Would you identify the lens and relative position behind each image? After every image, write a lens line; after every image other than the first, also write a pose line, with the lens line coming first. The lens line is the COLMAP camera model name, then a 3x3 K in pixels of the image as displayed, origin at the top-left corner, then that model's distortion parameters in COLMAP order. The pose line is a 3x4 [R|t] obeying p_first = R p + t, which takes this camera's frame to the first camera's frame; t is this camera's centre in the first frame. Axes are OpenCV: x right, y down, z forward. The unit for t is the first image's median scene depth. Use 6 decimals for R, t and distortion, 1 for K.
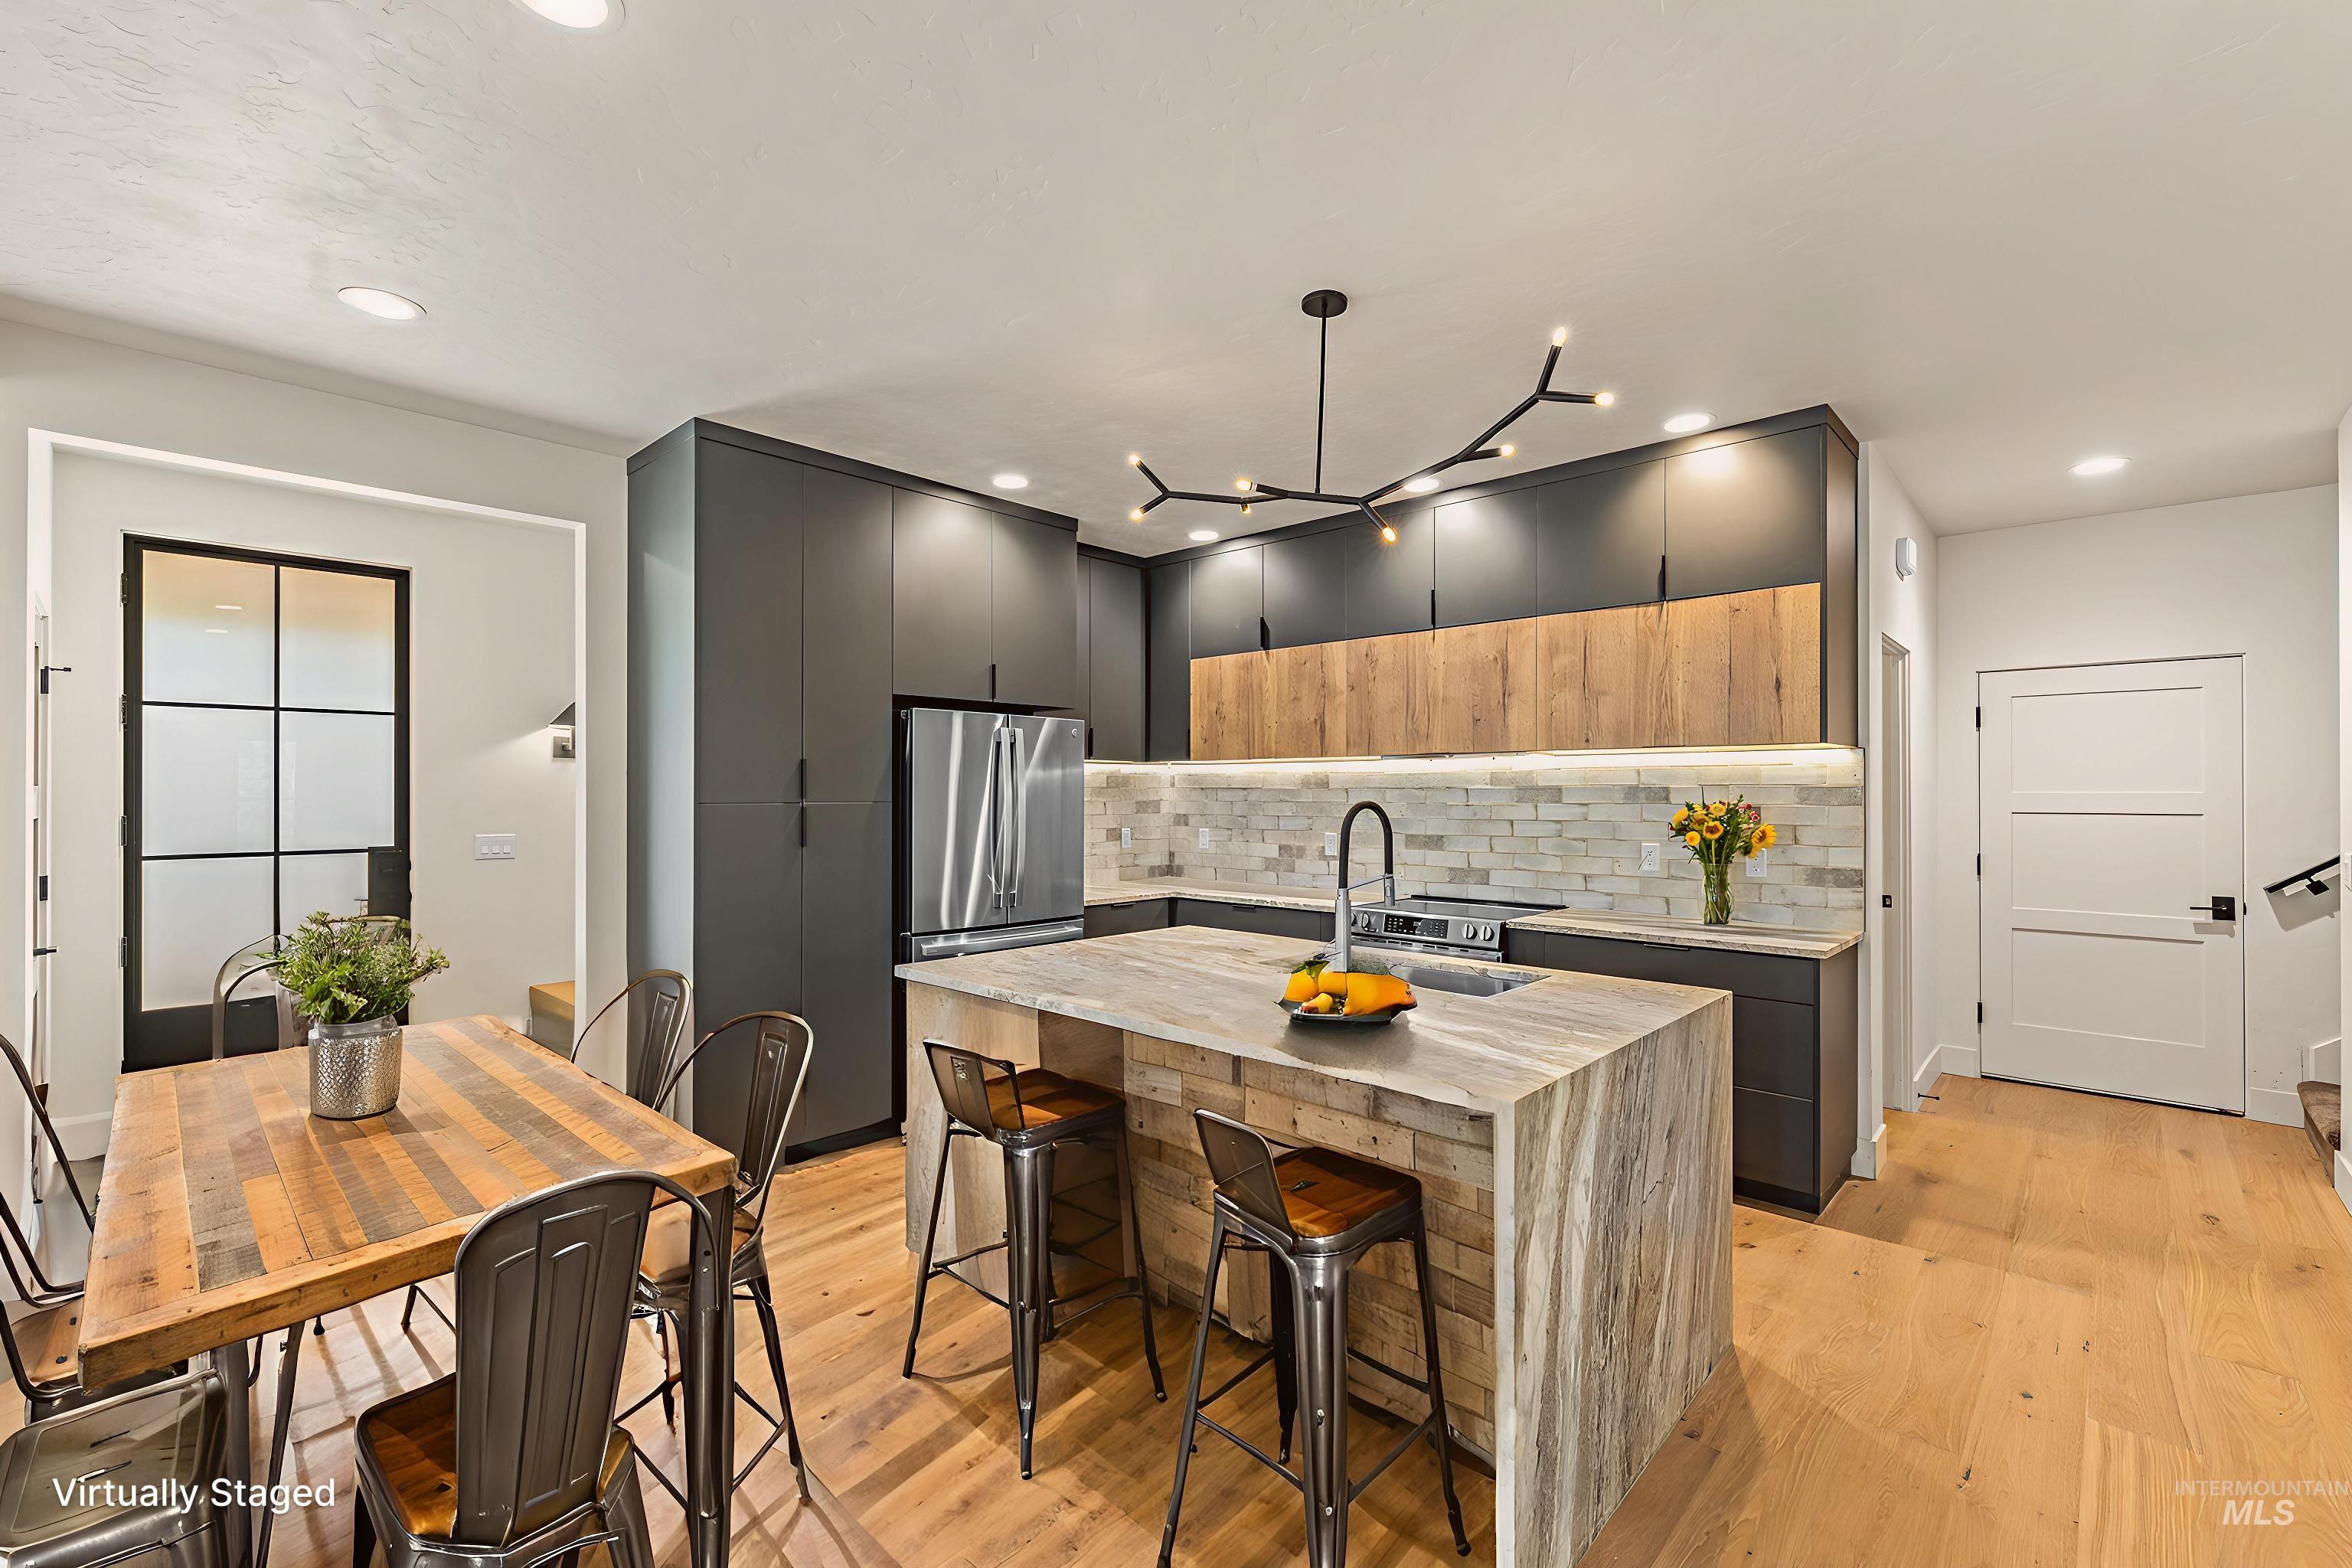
lens RADIAL K [[991.5, 0, 1186.6], [0, 991.5, 786.1], [0, 0, 1]] dist [-0.001308, 0.000011]
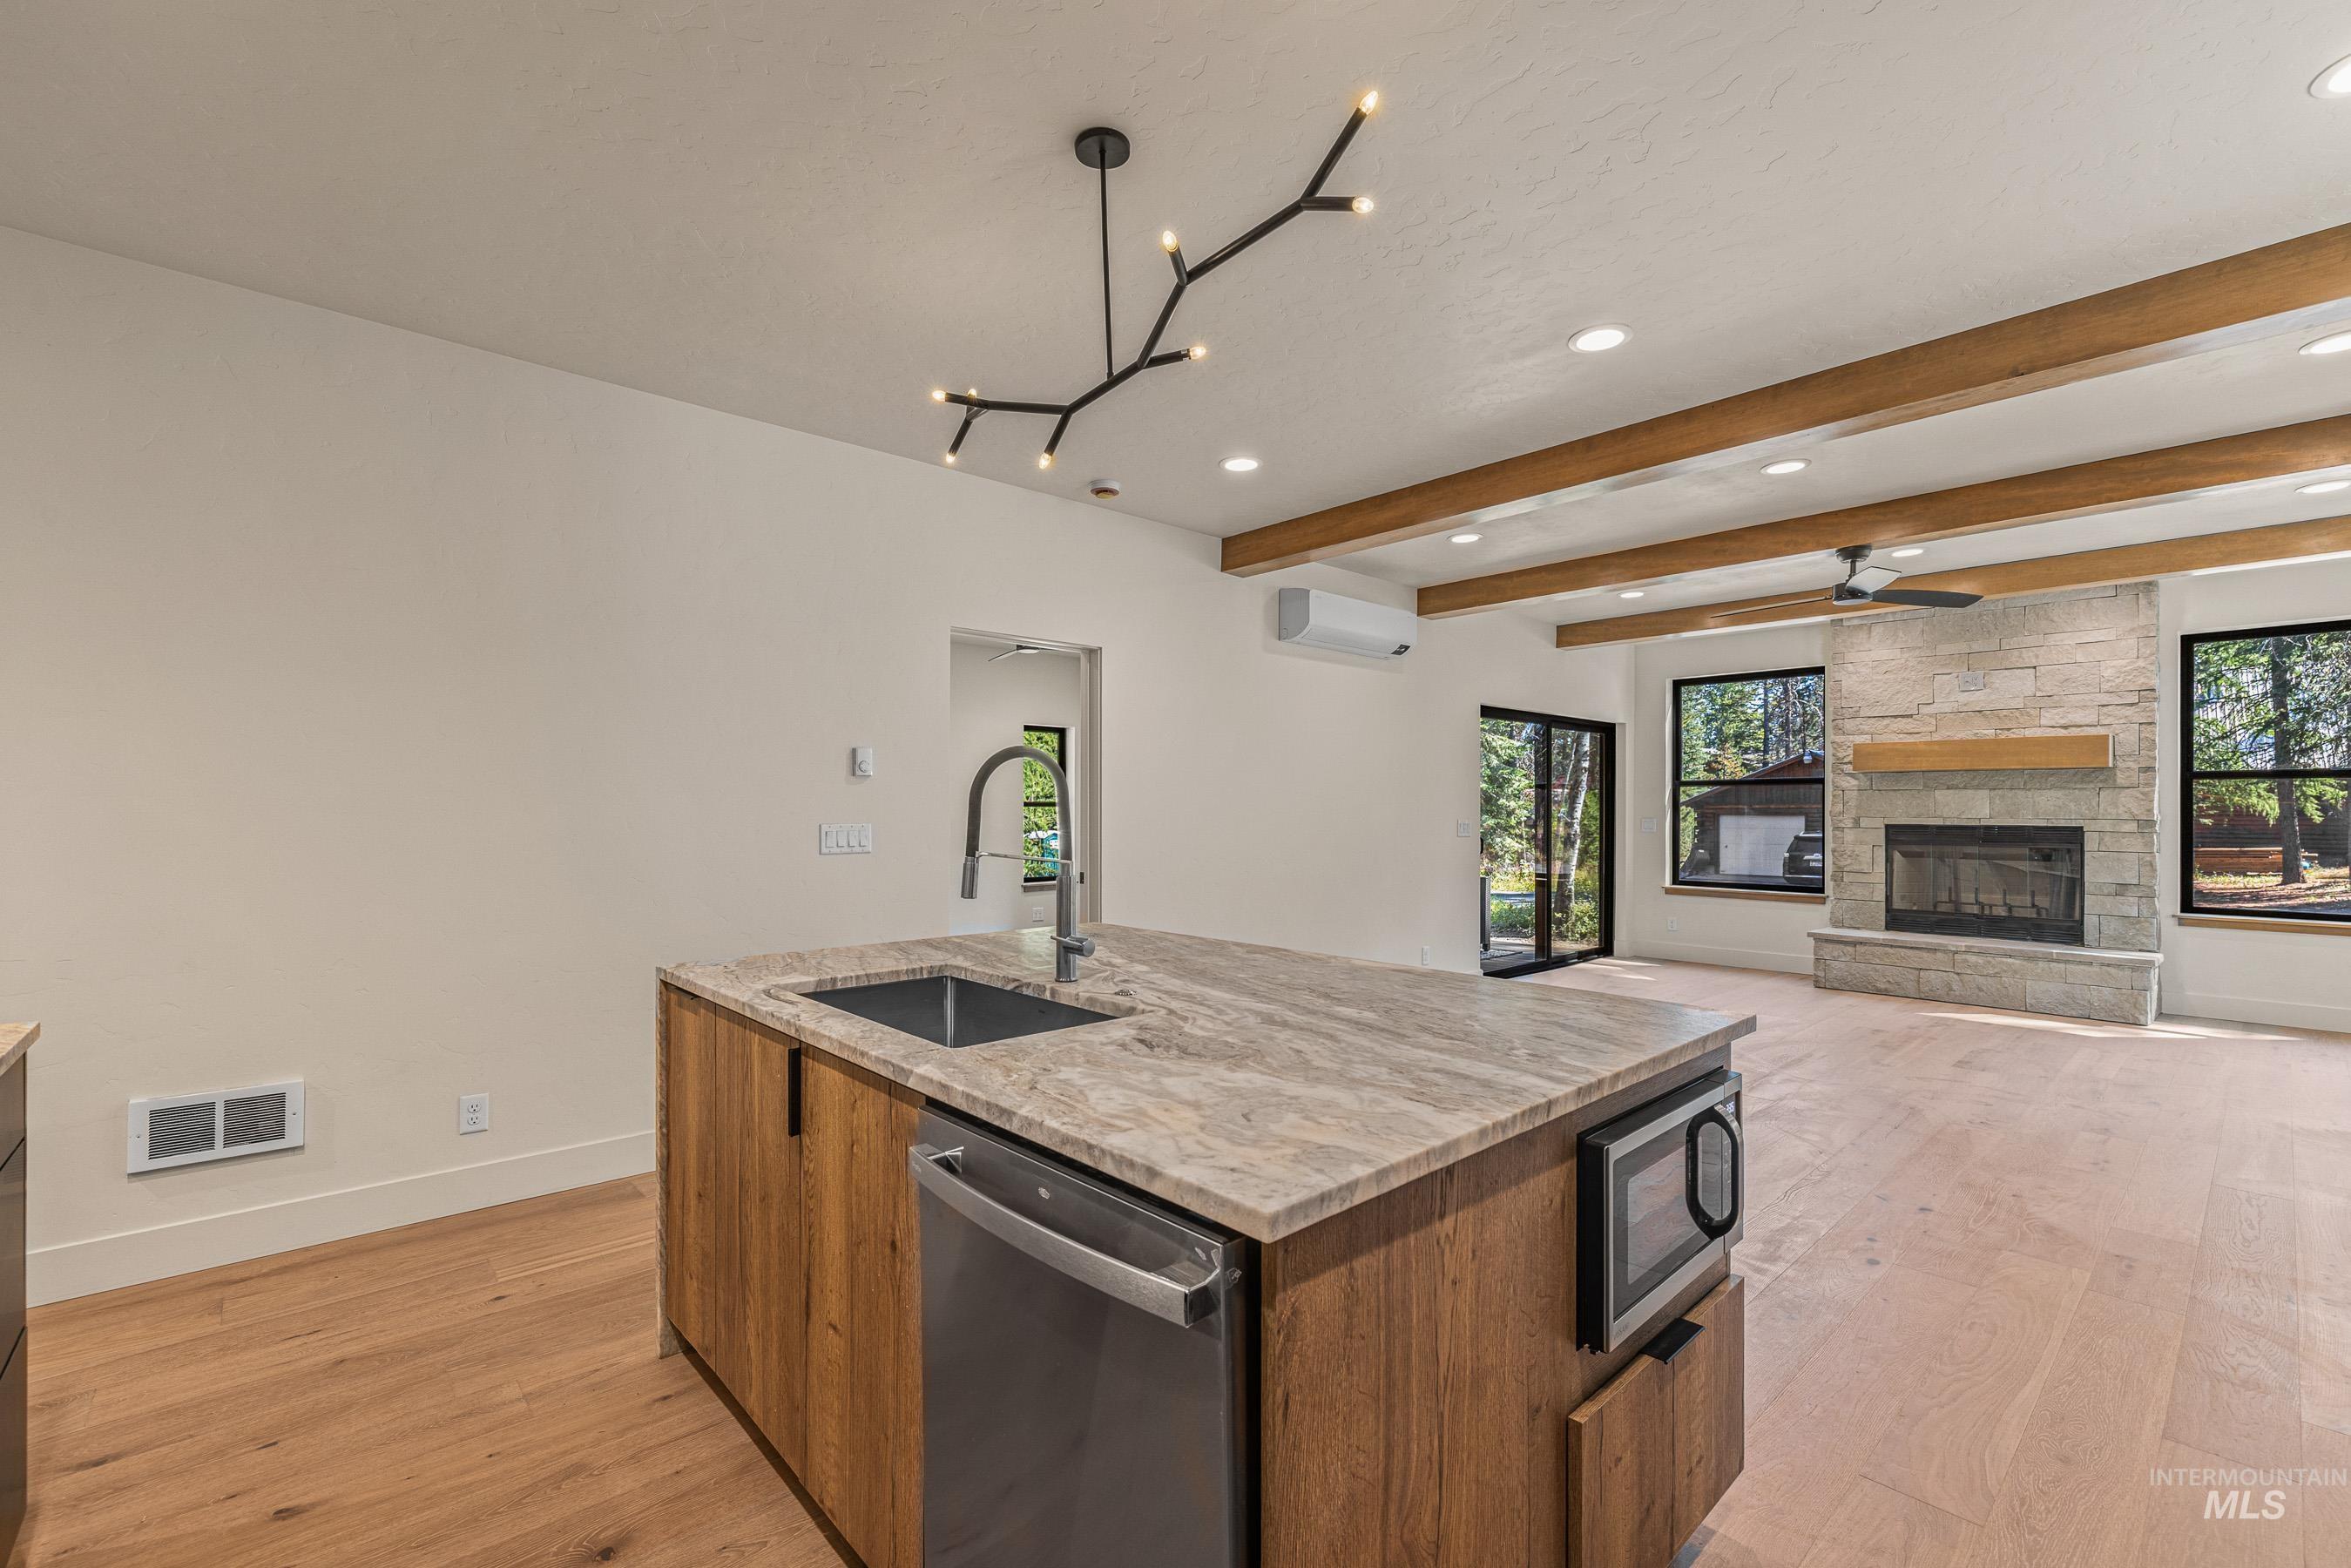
lens RADIAL K [[993.0, 0, 1161.2], [0, 993.0, 806.9], [0, 0, 1]] dist [0.003360, -0.001475]
pose [[-0.995906, -0.002980, 0.090349, 0.008043], [-0.003714, 0.999961, -0.007952, 0.042223], [-0.090322, -0.008255, -0.995878, 1.140963]]
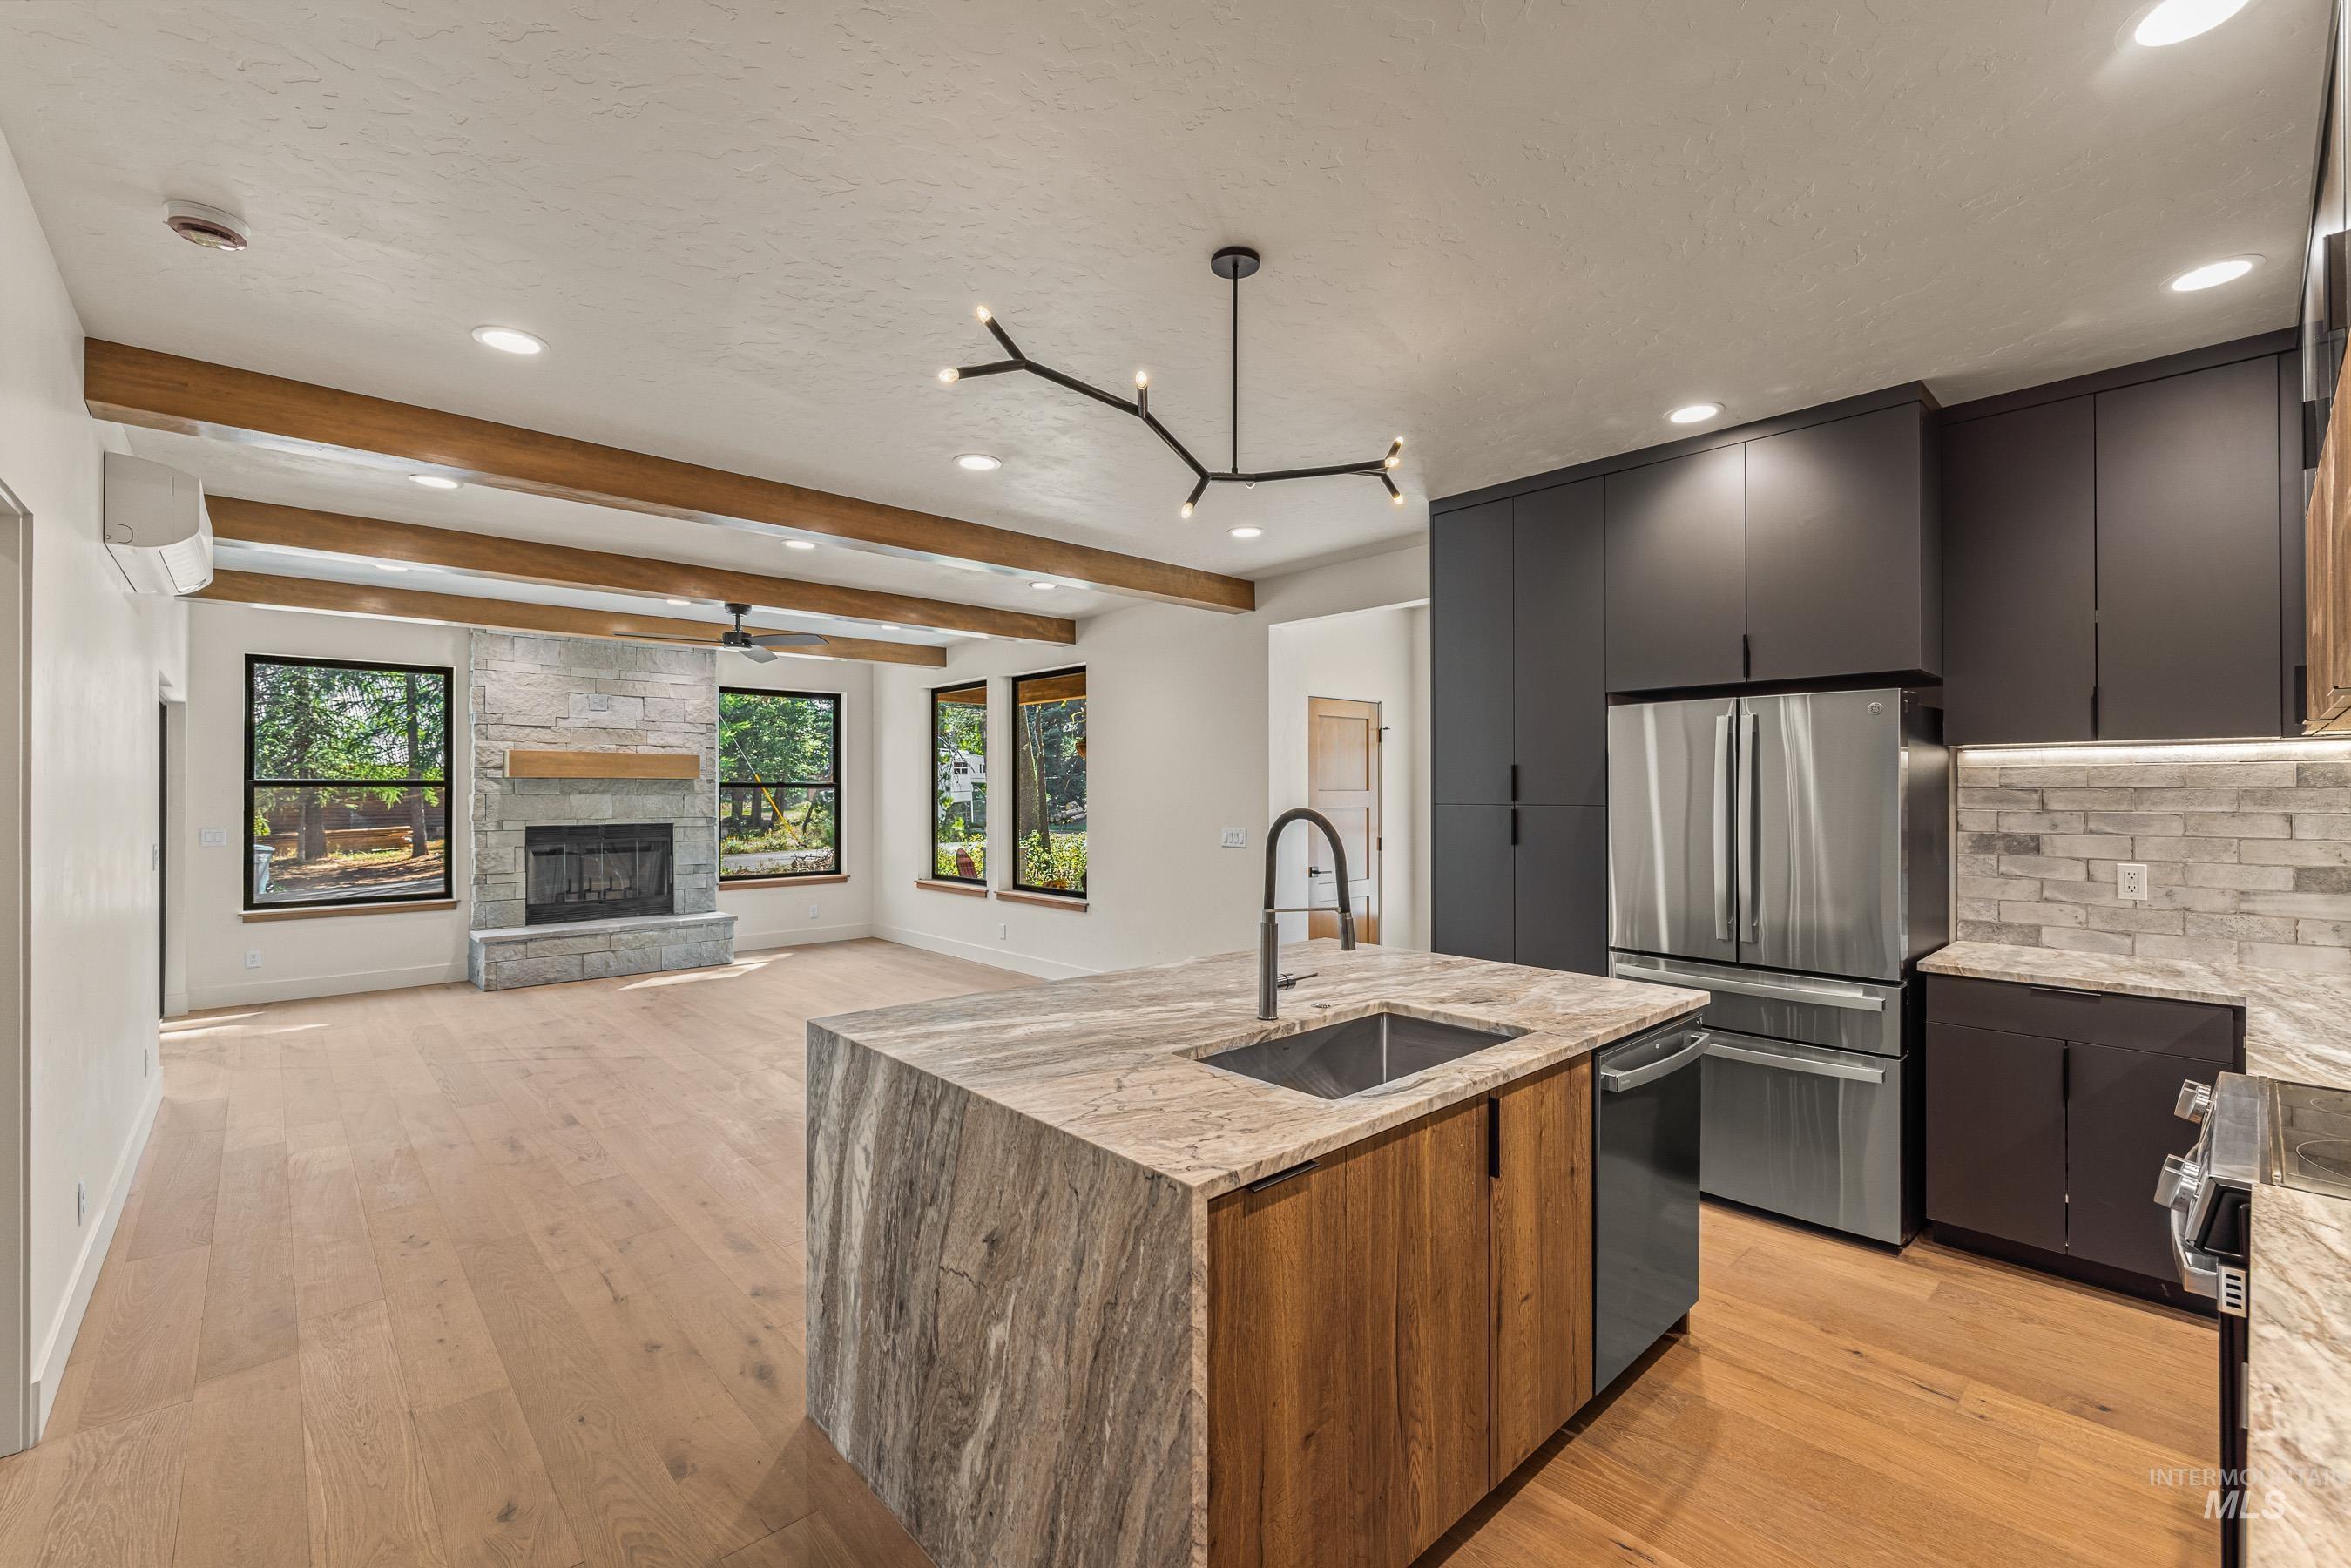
lens RADIAL K [[993.0, 0, 1165.7], [0, 993.0, 780.6], [0, 0, 1]] dist [0.003360, -0.001475]
pose [[-0.082532, -0.010868, -0.996529, 0.661583], [0.008172, 0.999900, -0.011581, -0.000687], [0.996555, -0.009099, -0.082435, 0.632790]]
